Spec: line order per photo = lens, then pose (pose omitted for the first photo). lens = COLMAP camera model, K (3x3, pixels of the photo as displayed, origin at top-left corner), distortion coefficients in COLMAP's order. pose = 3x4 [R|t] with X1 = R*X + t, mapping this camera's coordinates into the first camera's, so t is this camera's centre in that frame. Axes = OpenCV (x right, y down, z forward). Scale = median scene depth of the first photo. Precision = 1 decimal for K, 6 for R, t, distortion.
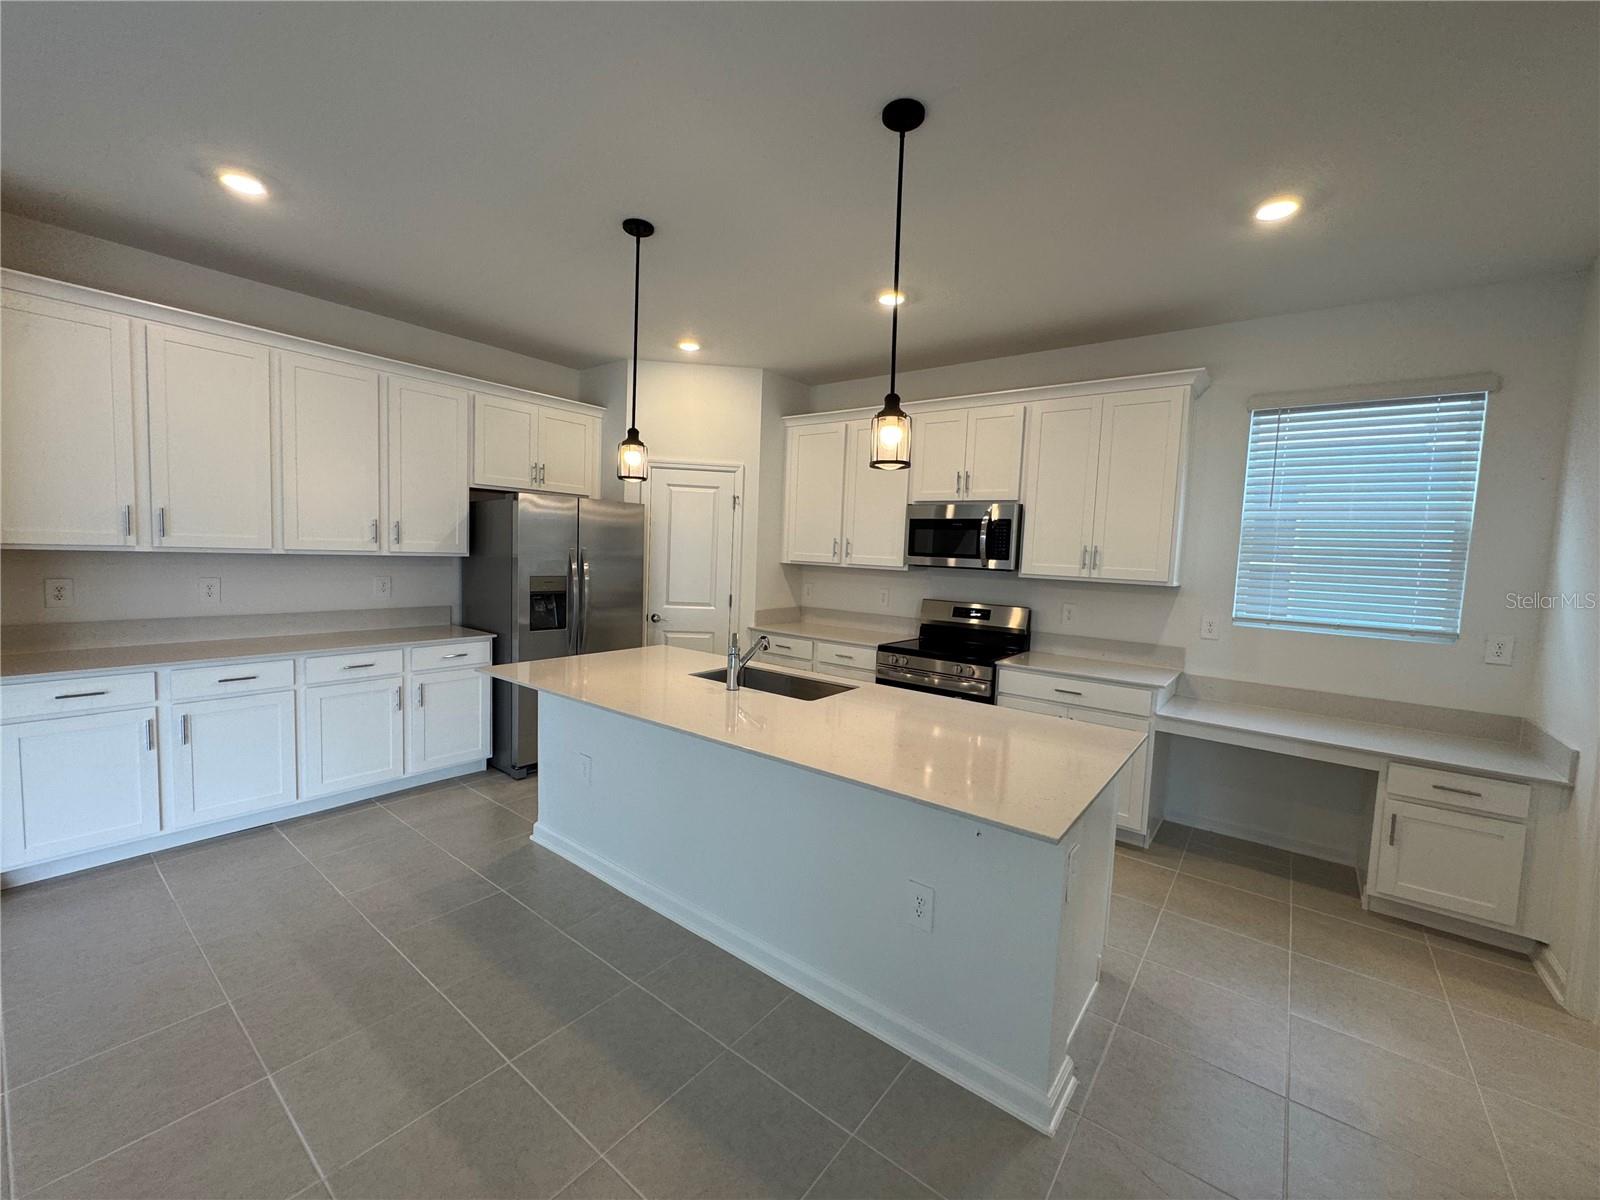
lens RADIAL K [[649.9, 0, 800.0], [0, 649.9, 600.0], [0, 0, 1]] dist [-0.003554, 0.000448]
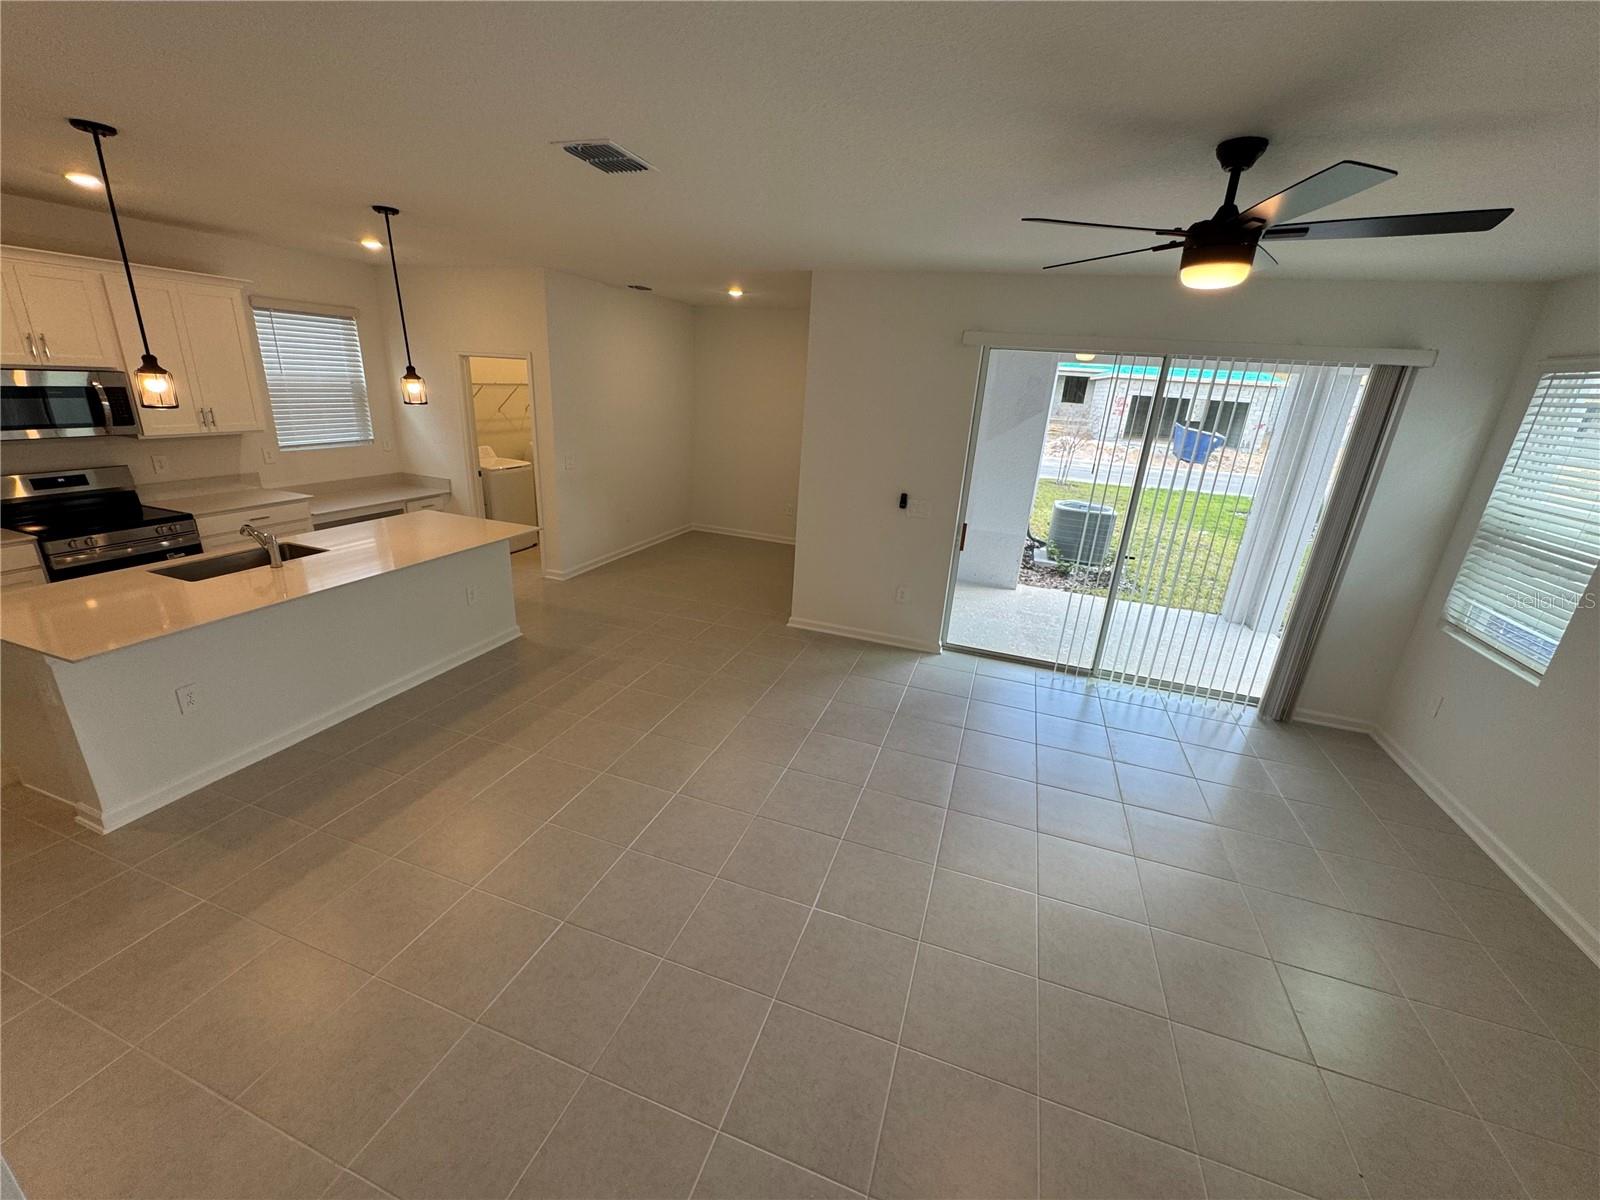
lens RADIAL K [[636.4, 0, 800.0], [0, 636.4, 600.0], [0, 0, 1]] dist [-0.001274, 0.000289]
pose [[-0.315867, -0.369875, 0.873739, -1.232106], [0.003992, 0.920359, 0.391054, -0.232140], [-0.948795, 0.127009, -0.289234, 0.291273]]
